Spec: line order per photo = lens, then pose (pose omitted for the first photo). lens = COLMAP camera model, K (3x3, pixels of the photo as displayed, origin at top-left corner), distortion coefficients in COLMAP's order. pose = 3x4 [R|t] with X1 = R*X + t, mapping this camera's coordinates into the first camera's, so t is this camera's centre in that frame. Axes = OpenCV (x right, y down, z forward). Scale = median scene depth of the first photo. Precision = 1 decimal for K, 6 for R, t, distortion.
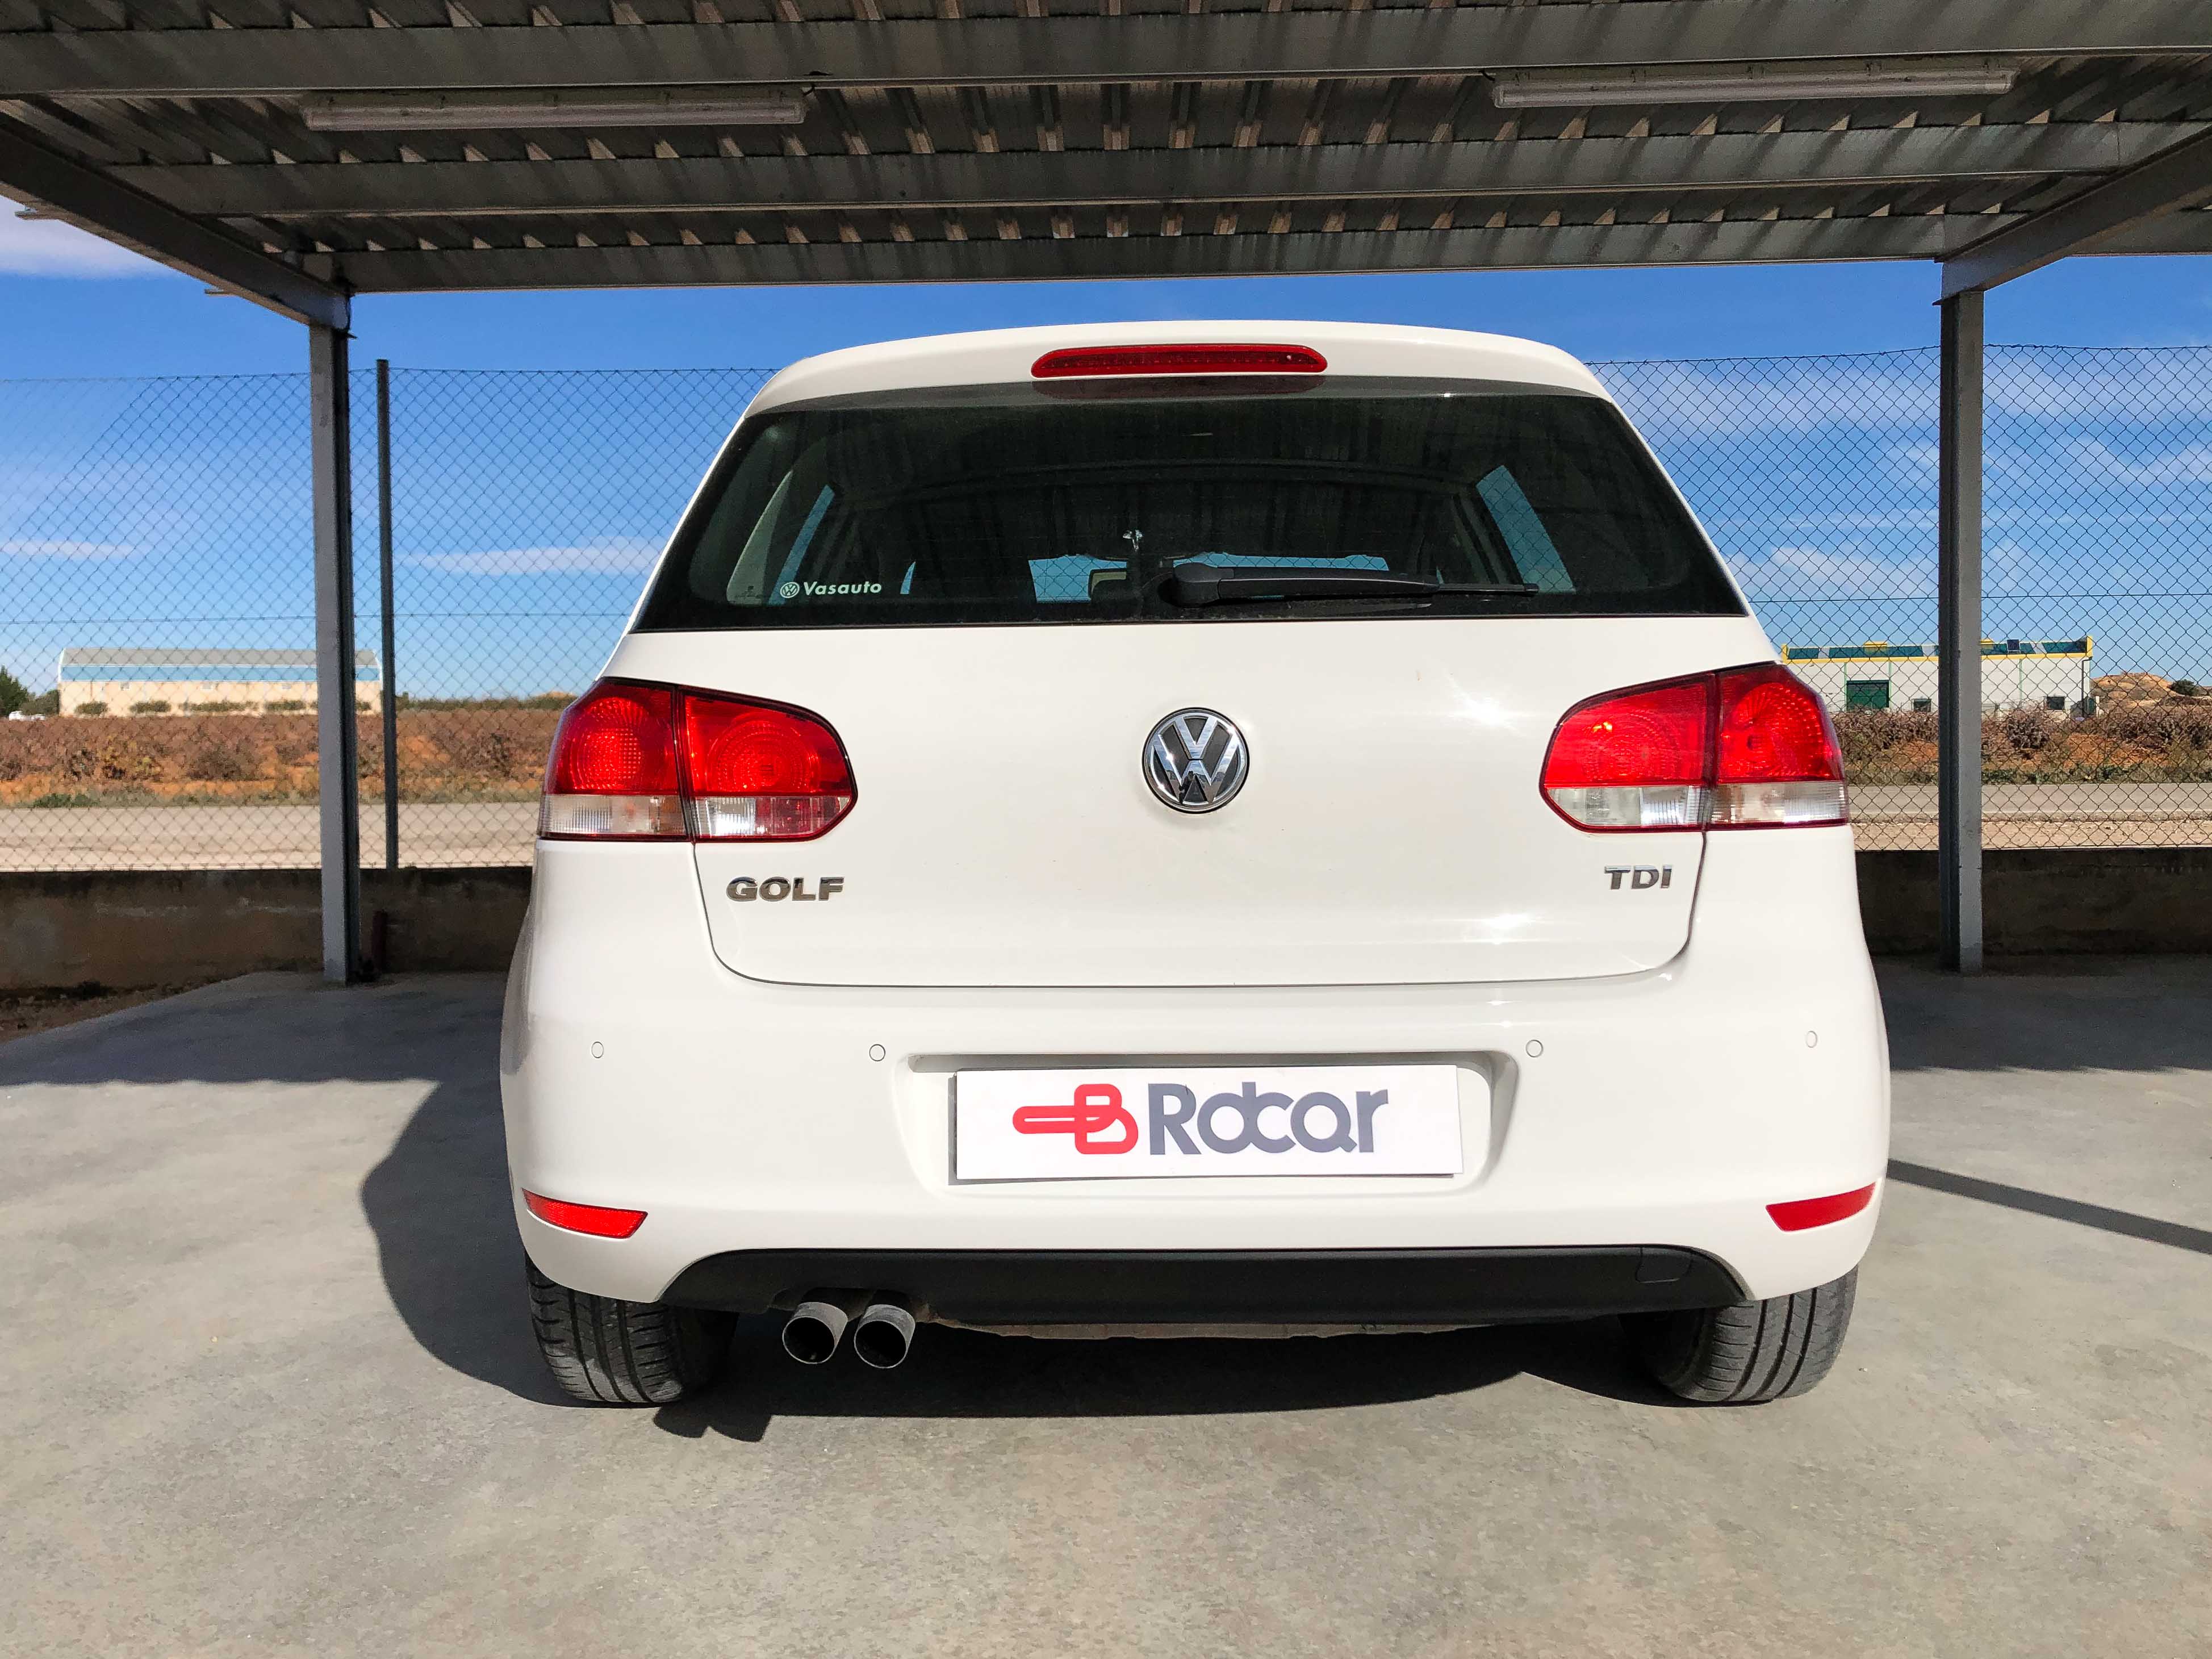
lens RADIAL K [[1815.0, 0, 1106.2], [0, 1815.0, 828.0], [0, 0, 1]] dist [0.046458, -0.037605]
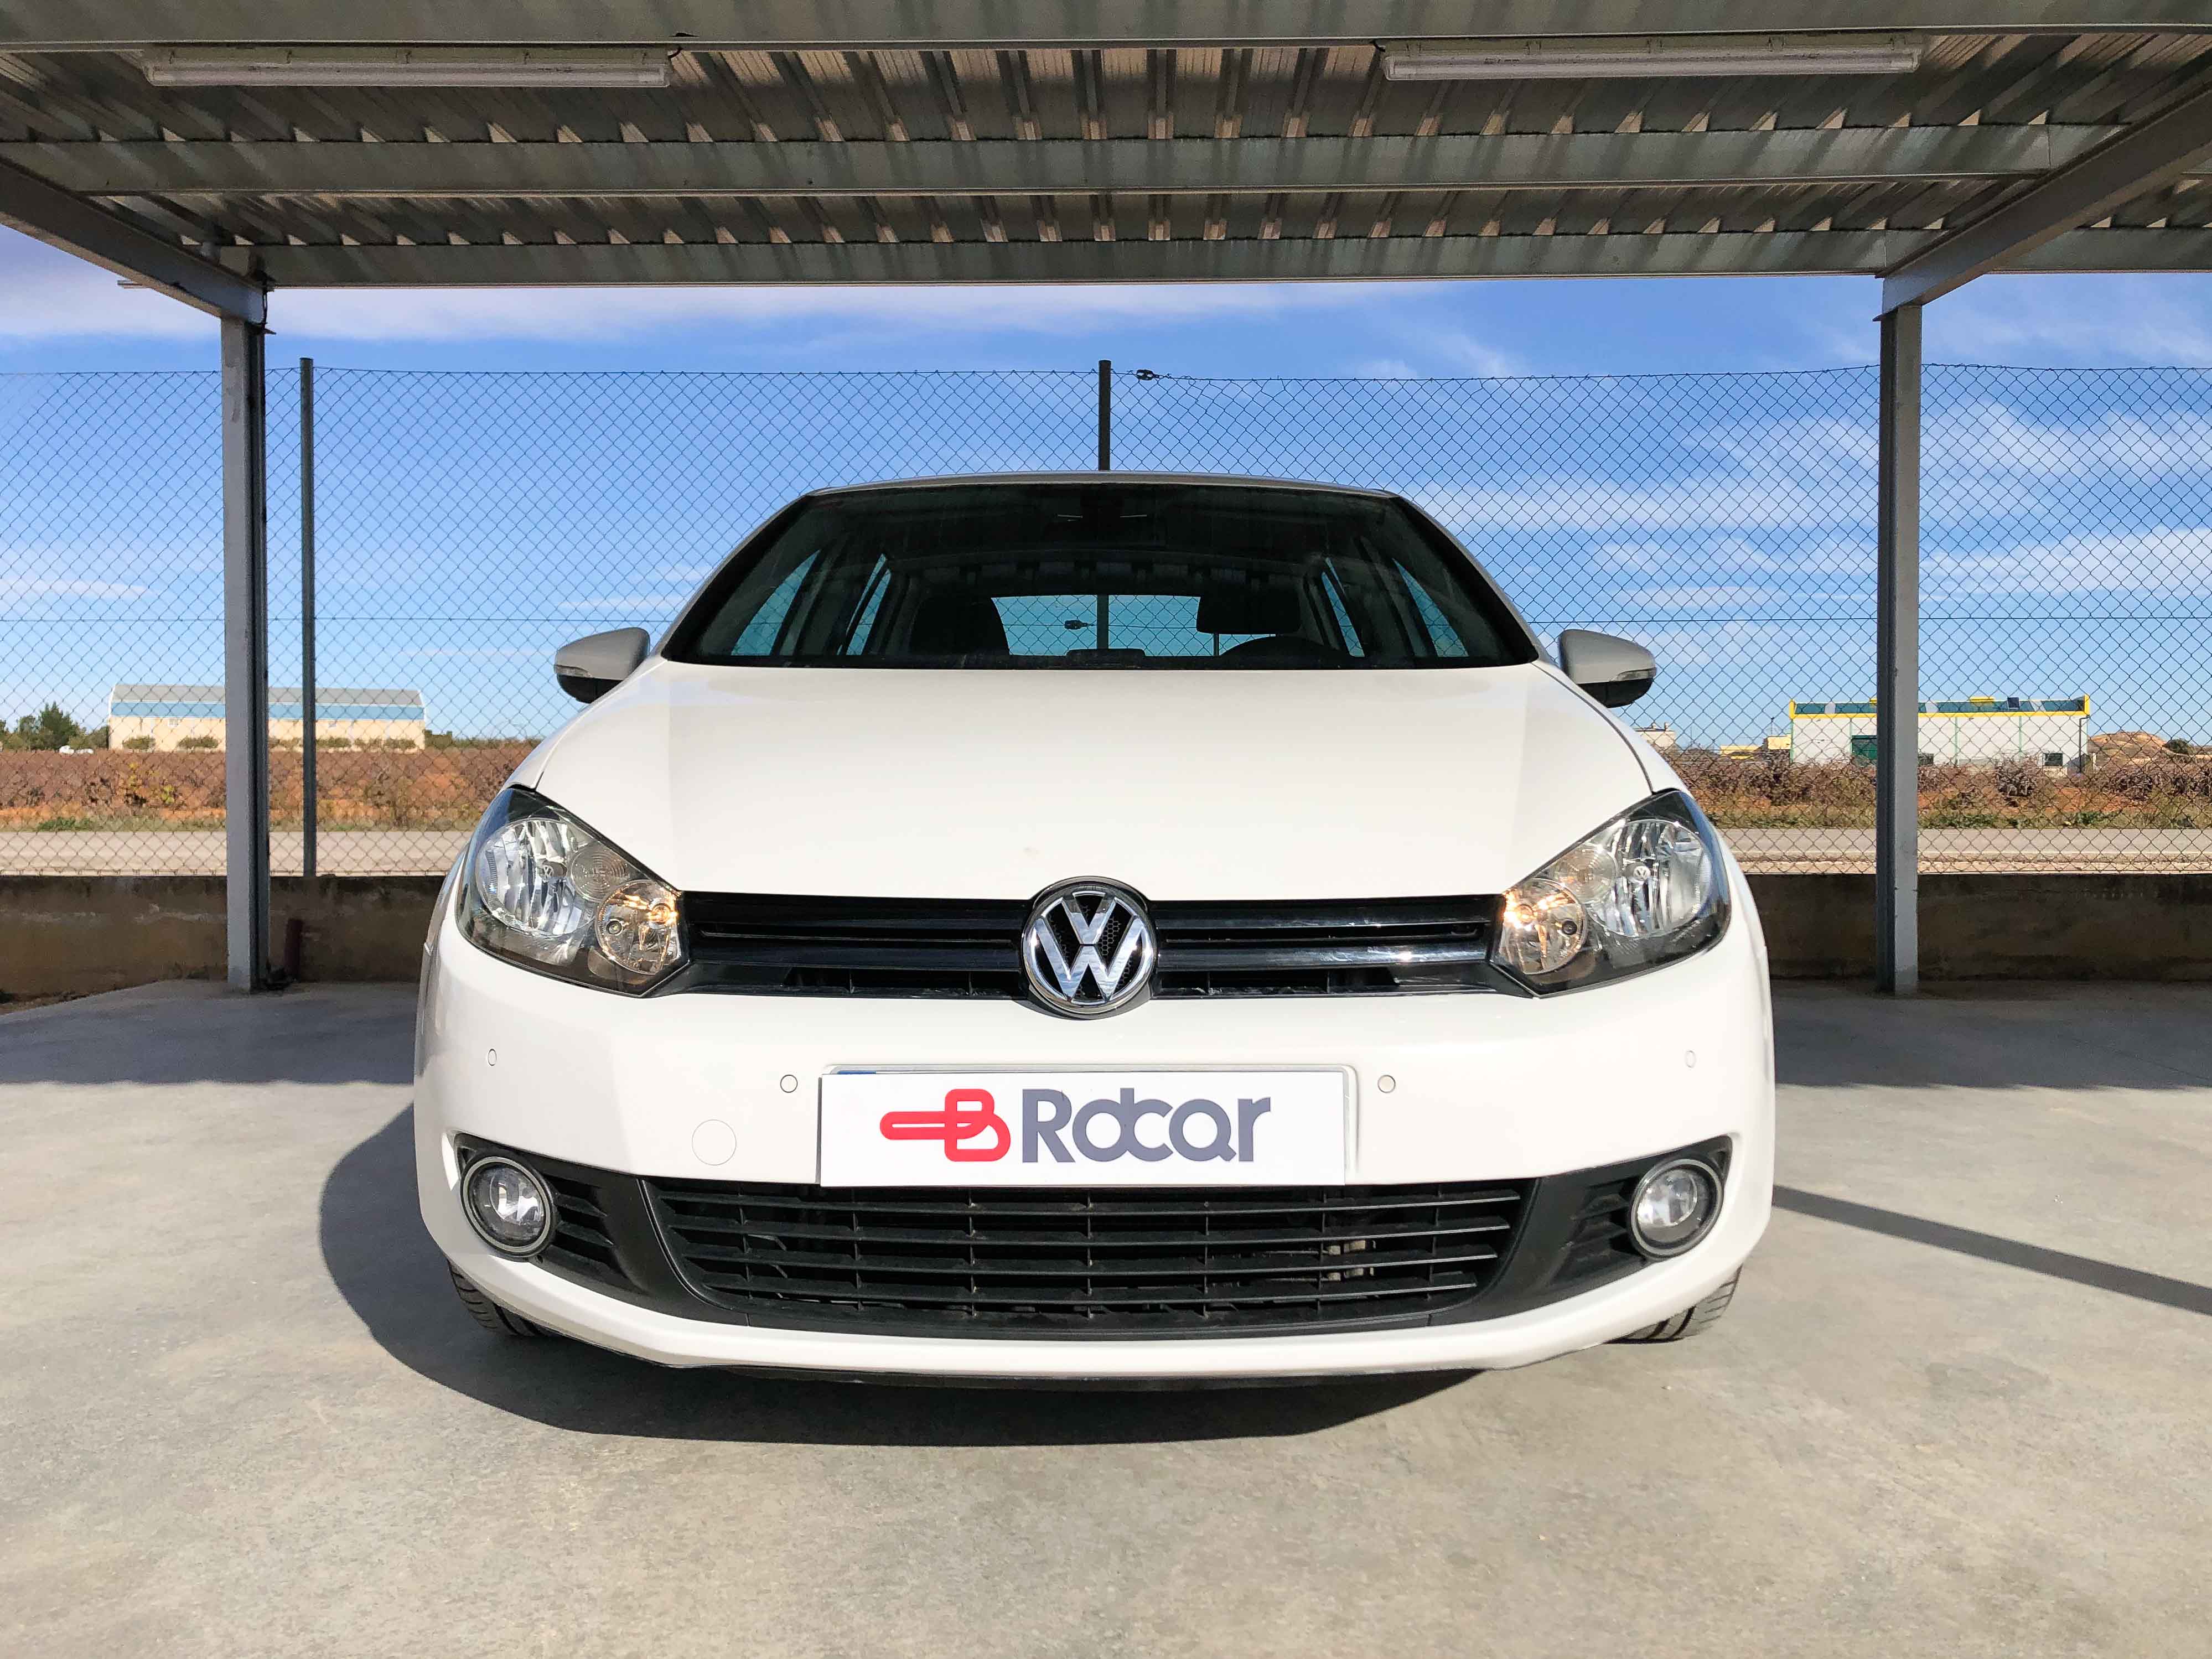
lens RADIAL K [[1814.8, 0, 1090.2], [0, 1814.8, 831.0], [0, 0, 1]] dist [0.046458, -0.037605]
pose [[0.999910, 0.011539, 0.006837, 0.113629], [-0.011445, 0.999842, -0.013605, 0.034692], [-0.006993, 0.013525, 0.999884, 0.091327]]
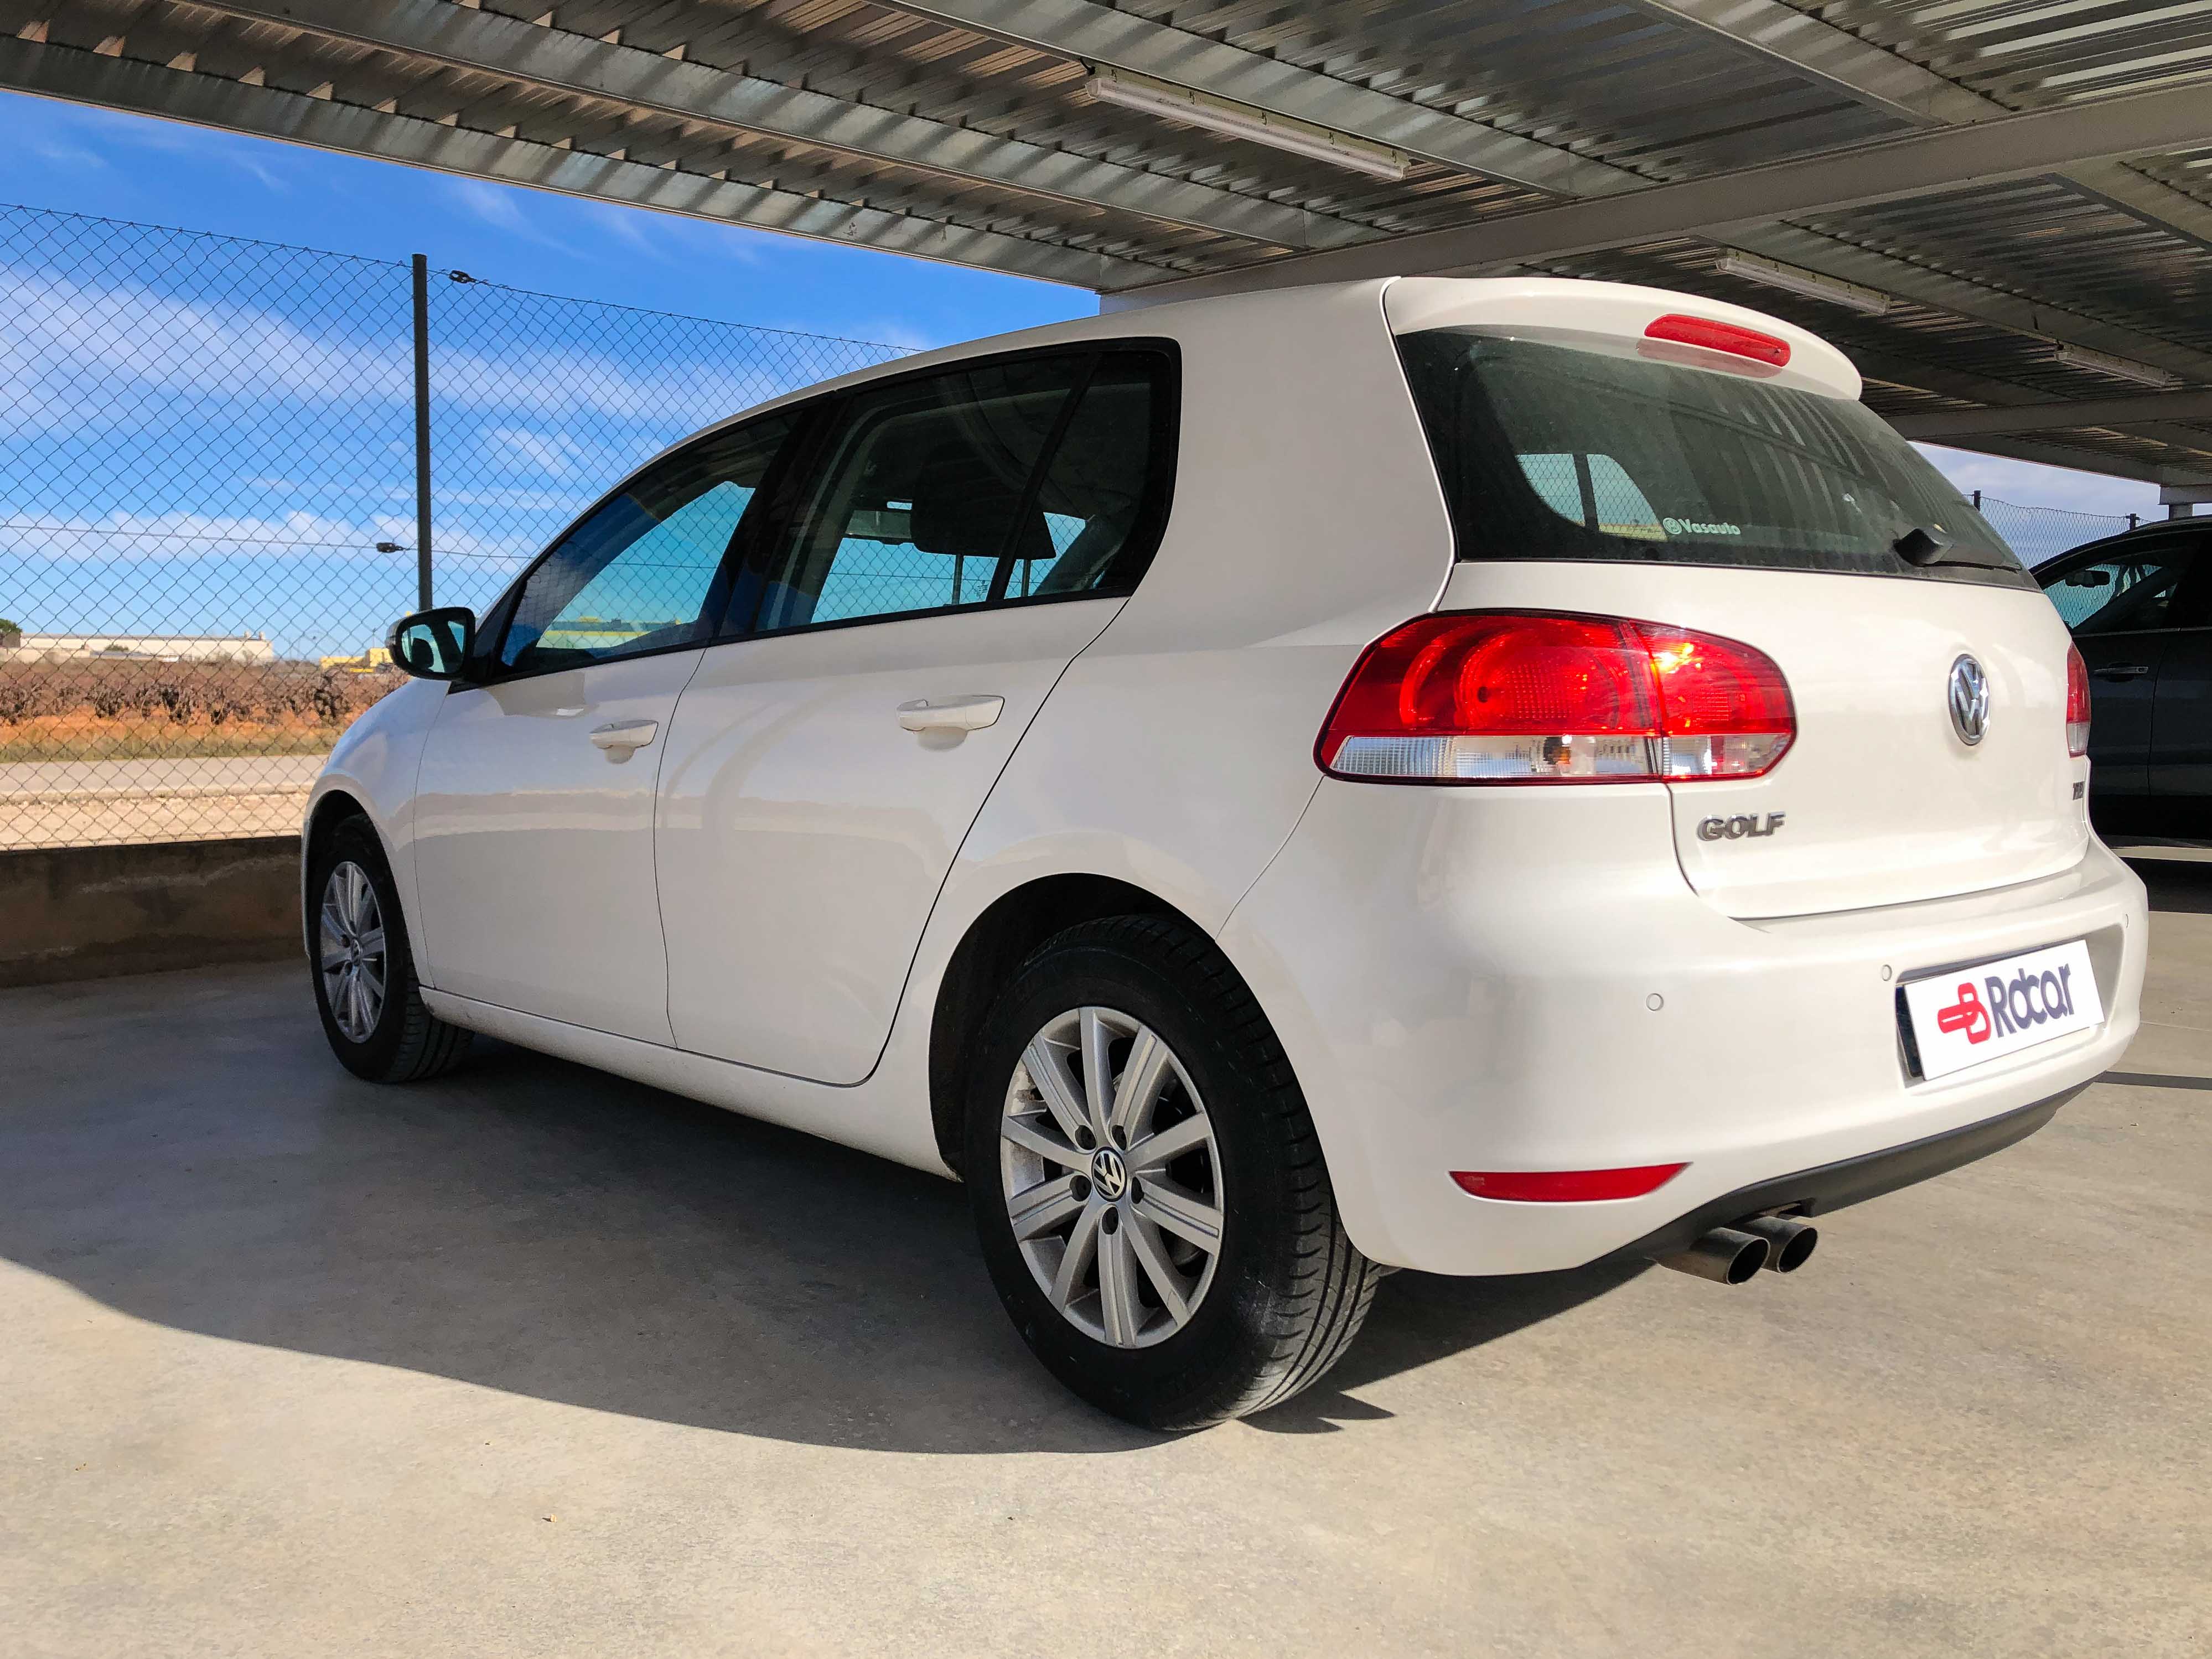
lens RADIAL K [[1814.8, 0, 1131.4], [0, 1814.8, 814.8], [0, 0, 1]] dist [0.046458, -0.037605]
pose [[0.741005, -0.040470, 0.670279, -0.775762], [0.022340, 0.999115, 0.035628, -0.011941], [-0.671128, -0.011426, 0.741254, 0.330449]]
